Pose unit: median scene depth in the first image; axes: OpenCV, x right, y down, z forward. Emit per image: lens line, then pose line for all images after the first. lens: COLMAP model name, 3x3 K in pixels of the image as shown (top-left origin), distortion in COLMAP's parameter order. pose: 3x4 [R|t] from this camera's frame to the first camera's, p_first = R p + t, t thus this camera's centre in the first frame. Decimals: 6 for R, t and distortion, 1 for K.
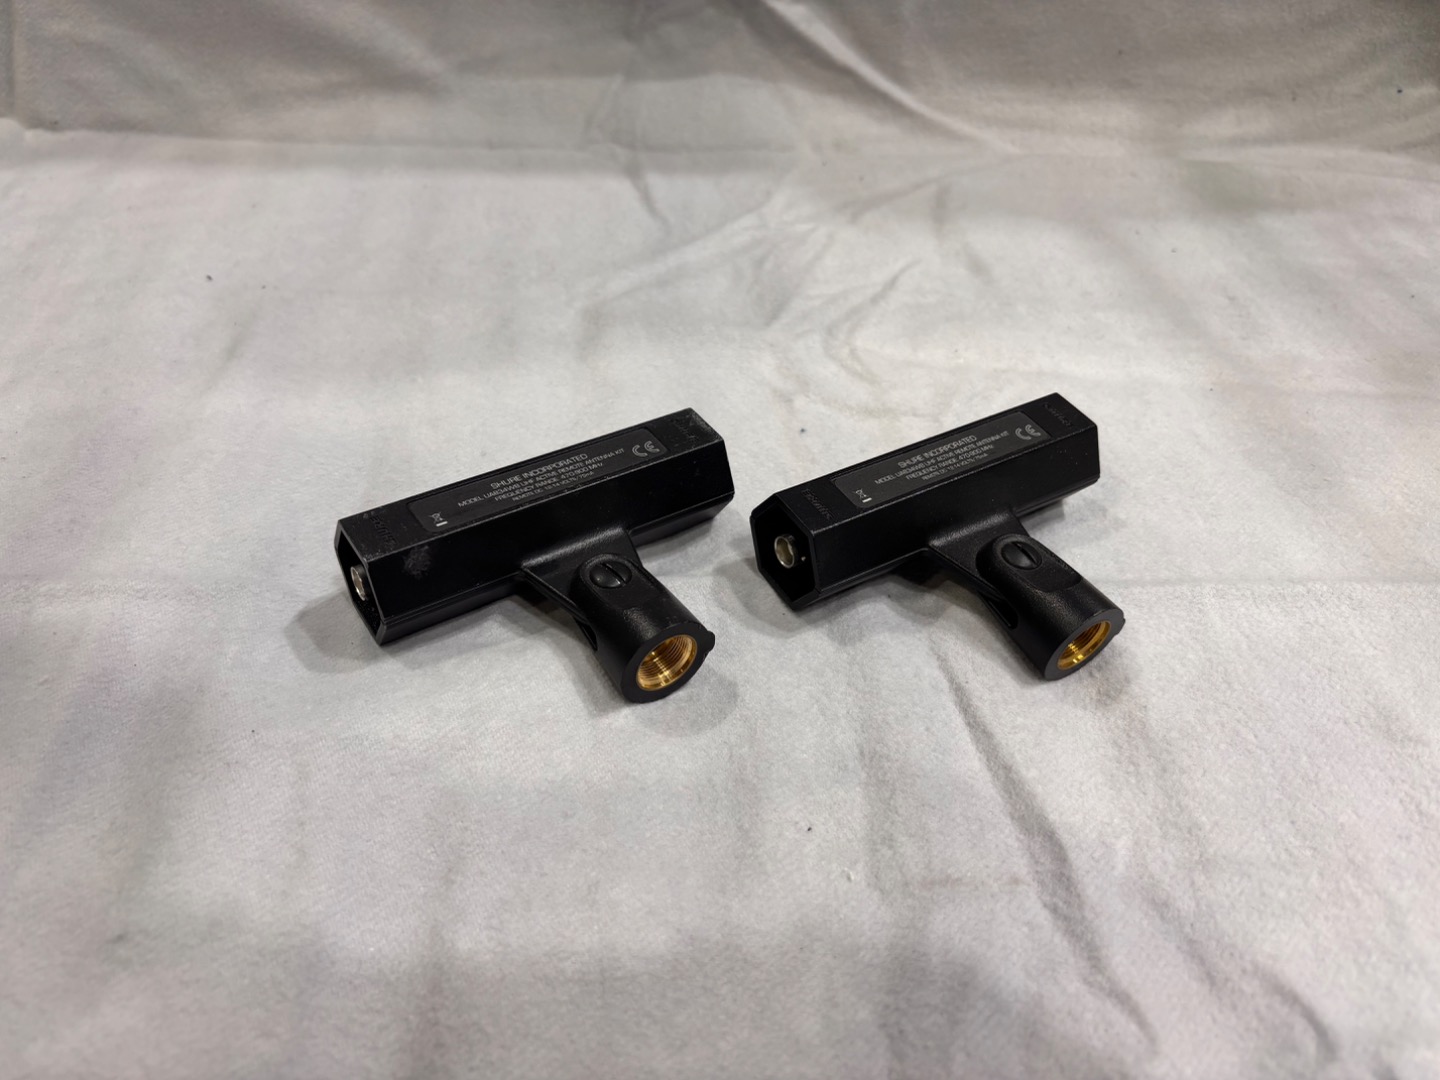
lens RADIAL K [[1125.8, 0, 717.0], [0, 1125.8, 548.3], [0, 0, 1]] dist [0.019665, -0.044508]
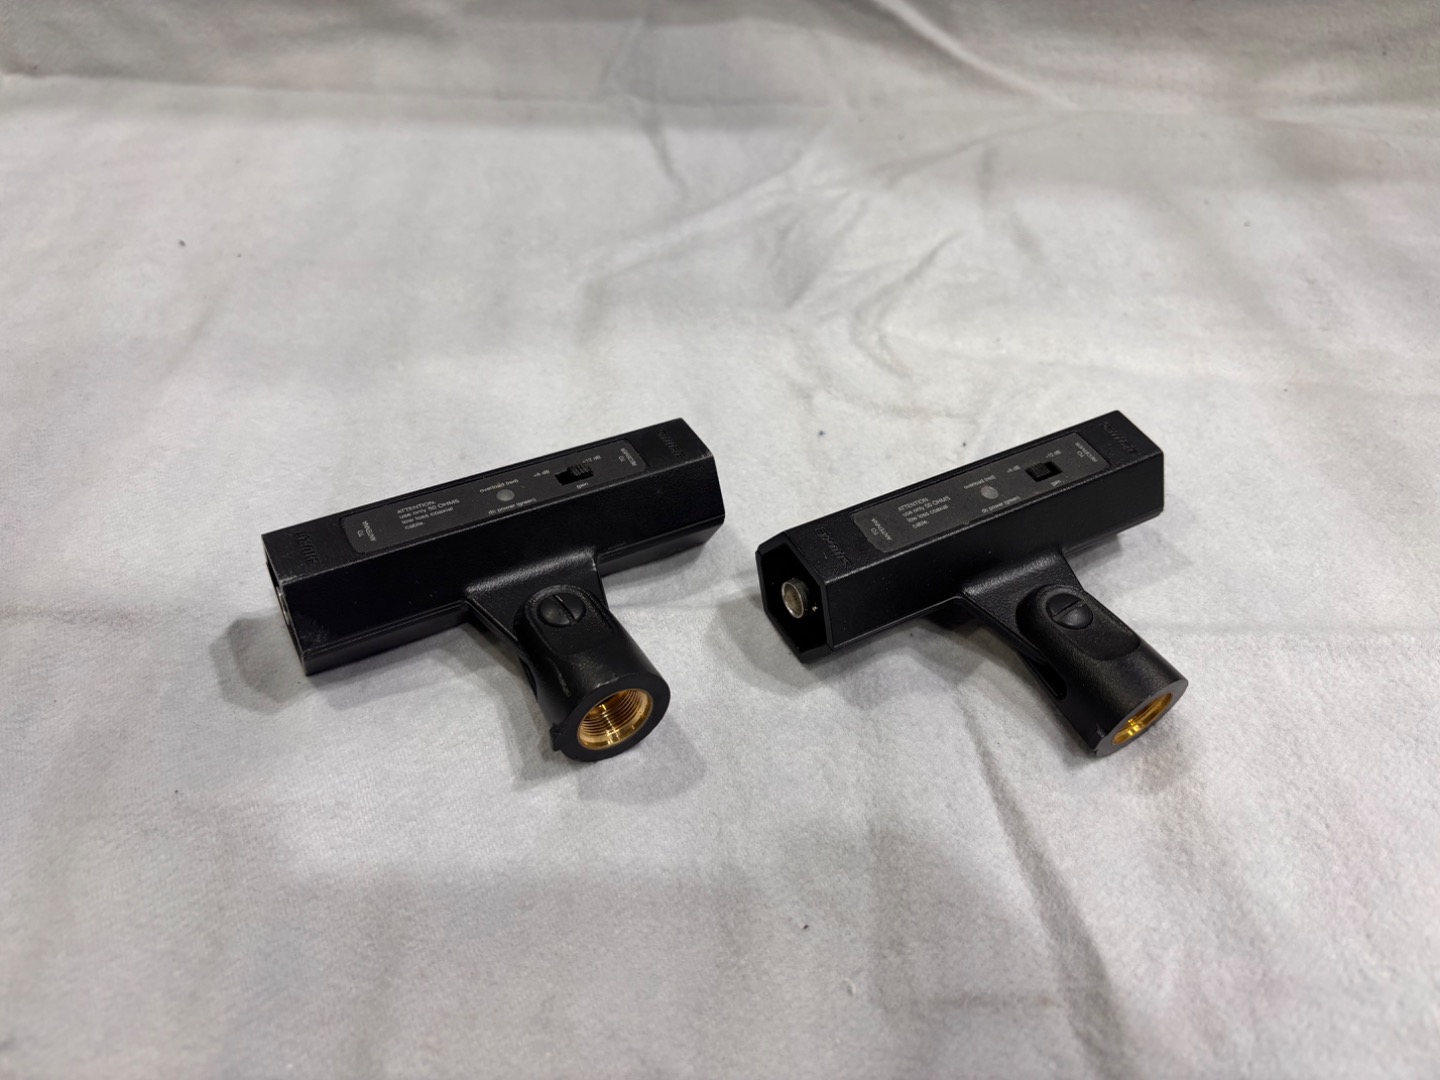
lens RADIAL K [[1125.8, 0, 713.1], [0, 1125.8, 542.2], [0, 0, 1]] dist [0.019665, -0.044508]
pose [[0.999083, 0.026284, -0.033784, 0.019984], [-0.024647, 0.998543, 0.048003, -0.052009], [0.034997, -0.047126, 0.998276, 0.087919]]
